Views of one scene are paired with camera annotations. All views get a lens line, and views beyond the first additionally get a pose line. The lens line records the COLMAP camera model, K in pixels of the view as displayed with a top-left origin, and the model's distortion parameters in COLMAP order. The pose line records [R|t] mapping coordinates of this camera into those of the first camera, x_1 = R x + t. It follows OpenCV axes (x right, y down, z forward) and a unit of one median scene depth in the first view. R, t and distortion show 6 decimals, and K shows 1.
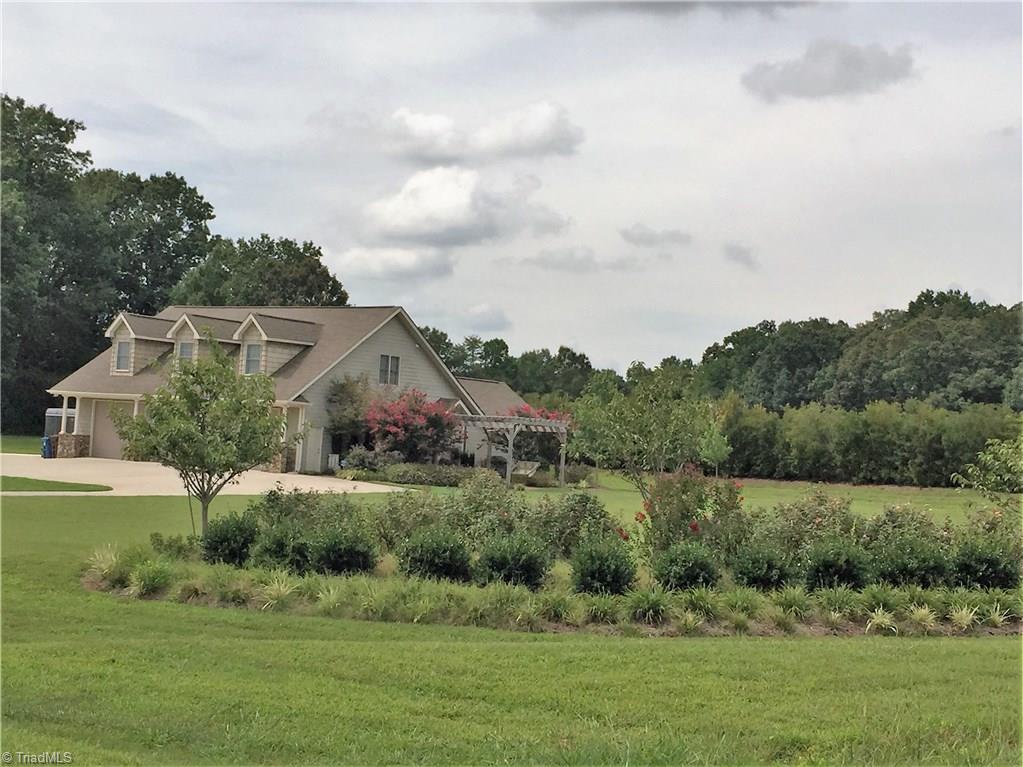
lens RADIAL K [[1598.8, 0, 511.5], [0, 1598.8, 383.5], [0, 0, 1]] dist [0.148336, -0.014253]
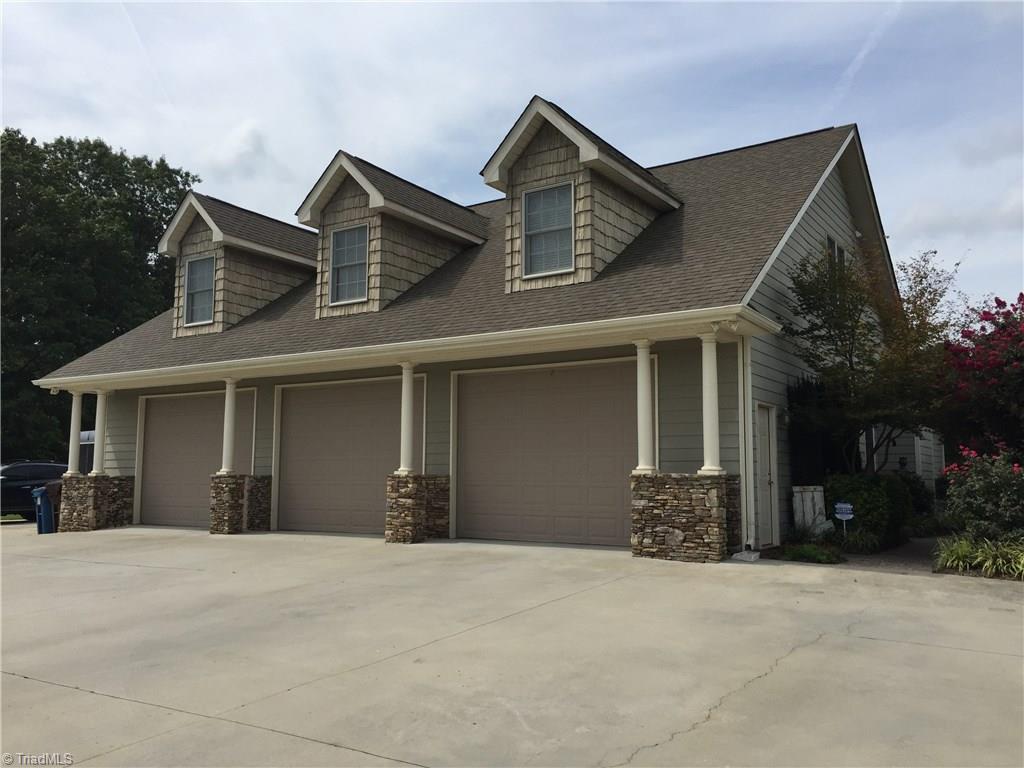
lens RADIAL K [[875.7, 0, 512.0], [0, 875.7, 384.0], [0, 0, 1]] dist [0.095677, -0.141115]
pose [[0.997630, -0.054484, 0.042031, -0.166772], [0.057108, 0.996315, -0.063999, 0.028641], [-0.038389, 0.066247, 0.997064, 0.754821]]
